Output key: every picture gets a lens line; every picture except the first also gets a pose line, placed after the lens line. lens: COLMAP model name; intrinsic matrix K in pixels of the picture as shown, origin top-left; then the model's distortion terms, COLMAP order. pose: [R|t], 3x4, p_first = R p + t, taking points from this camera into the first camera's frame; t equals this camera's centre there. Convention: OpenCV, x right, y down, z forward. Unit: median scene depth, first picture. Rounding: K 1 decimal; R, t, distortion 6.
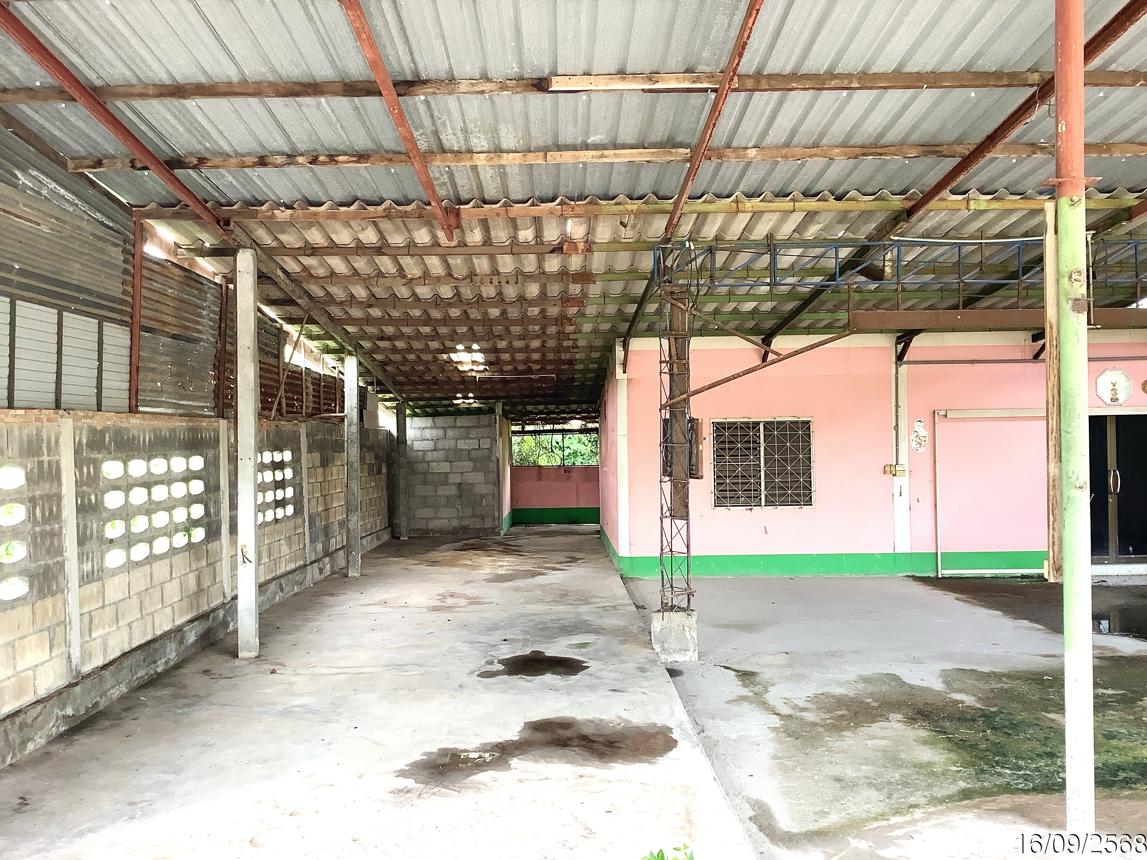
lens RADIAL K [[1025.2, 0, 573.5], [0, 1025.2, 430.0], [0, 0, 1]] dist [0.066607, -0.008009]
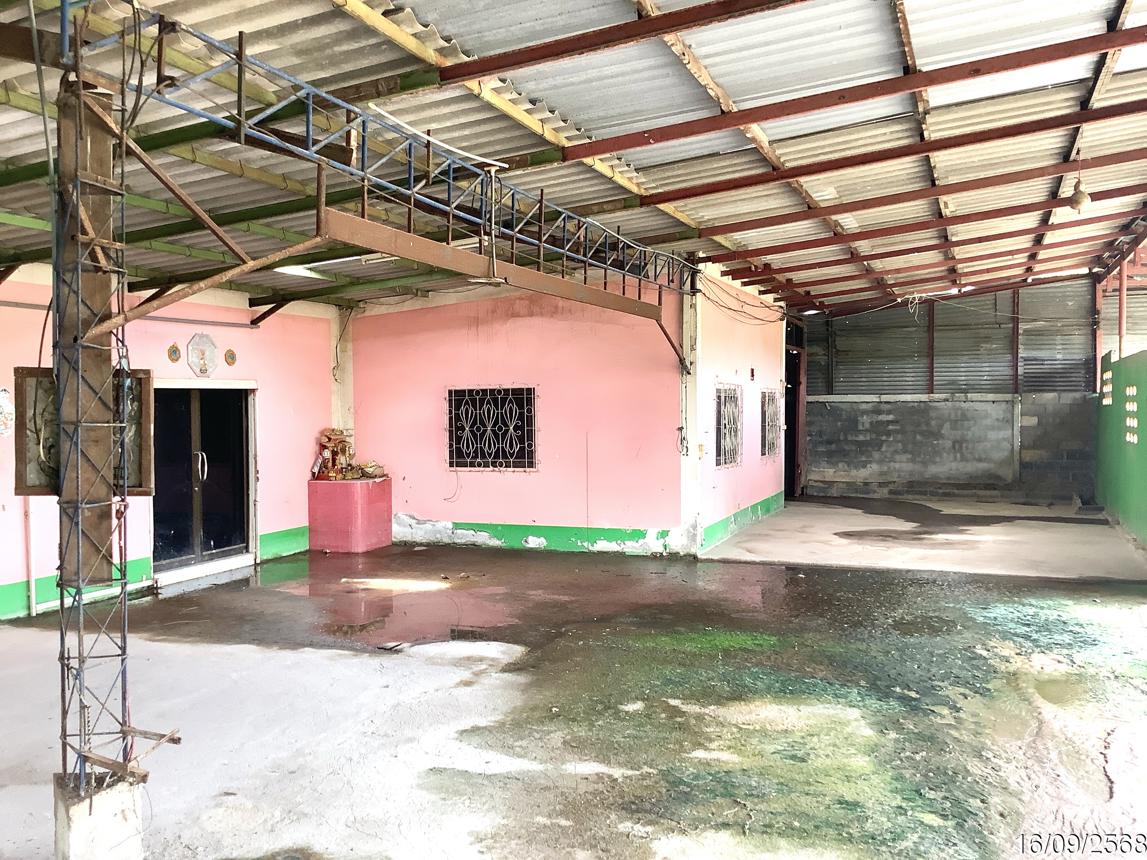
lens RADIAL K [[1025.2, 0, 573.5], [0, 1025.2, 430.0], [0, 0, 1]] dist [0.066607, -0.008009]
pose [[0.347179, -0.005280, 0.937784, -0.328367], [-0.014235, 0.999839, 0.010899, 0.010449], [-0.937691, -0.017133, 0.347048, 0.795920]]
